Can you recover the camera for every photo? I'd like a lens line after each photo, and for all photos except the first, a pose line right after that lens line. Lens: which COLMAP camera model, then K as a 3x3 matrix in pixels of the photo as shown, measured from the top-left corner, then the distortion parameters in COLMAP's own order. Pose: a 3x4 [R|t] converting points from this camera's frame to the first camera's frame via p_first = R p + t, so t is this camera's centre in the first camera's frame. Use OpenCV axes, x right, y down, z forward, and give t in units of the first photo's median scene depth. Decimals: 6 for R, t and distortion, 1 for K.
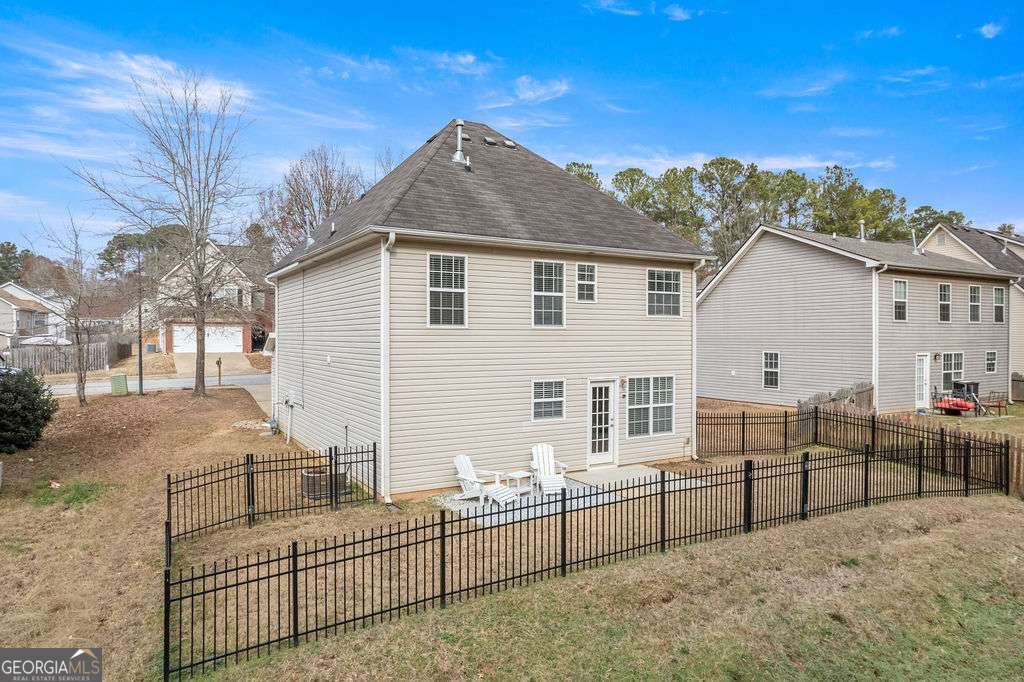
lens RADIAL K [[658.6, 0, 505.9], [0, 658.6, 343.7], [0, 0, 1]] dist [-0.053435, -0.000631]
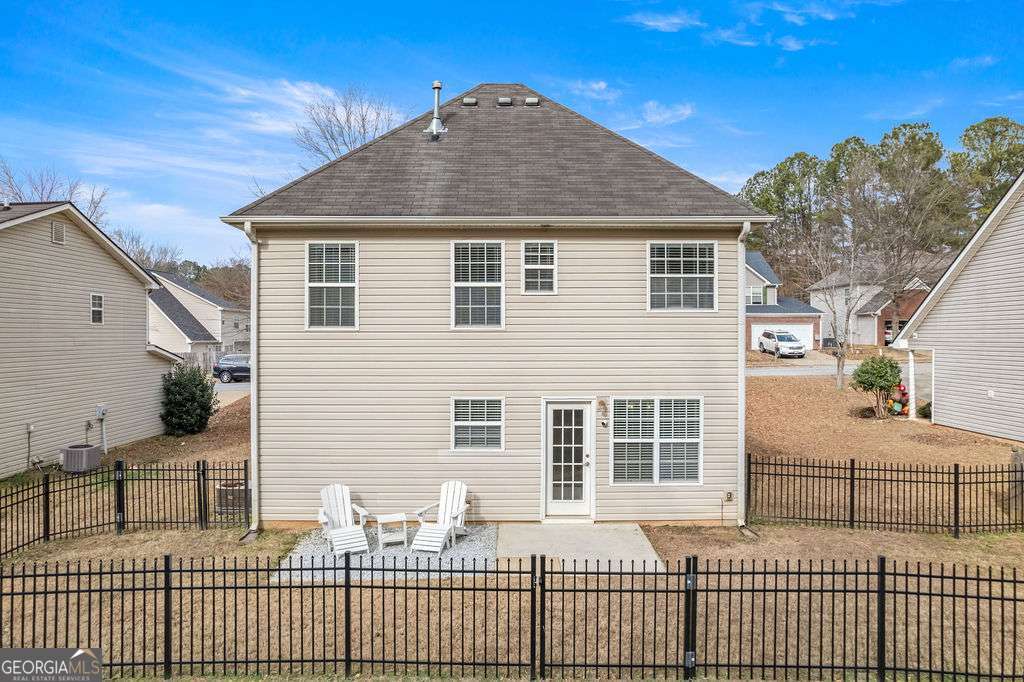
lens RADIAL K [[658.6, 0, 511.6], [0, 658.6, 337.9], [0, 0, 1]] dist [-0.053435, -0.000631]
pose [[0.866966, 0.000579, -0.498367, 0.454378], [-0.004028, 0.999975, -0.005845, -0.008934], [0.498351, 0.007075, 0.866946, 0.341401]]
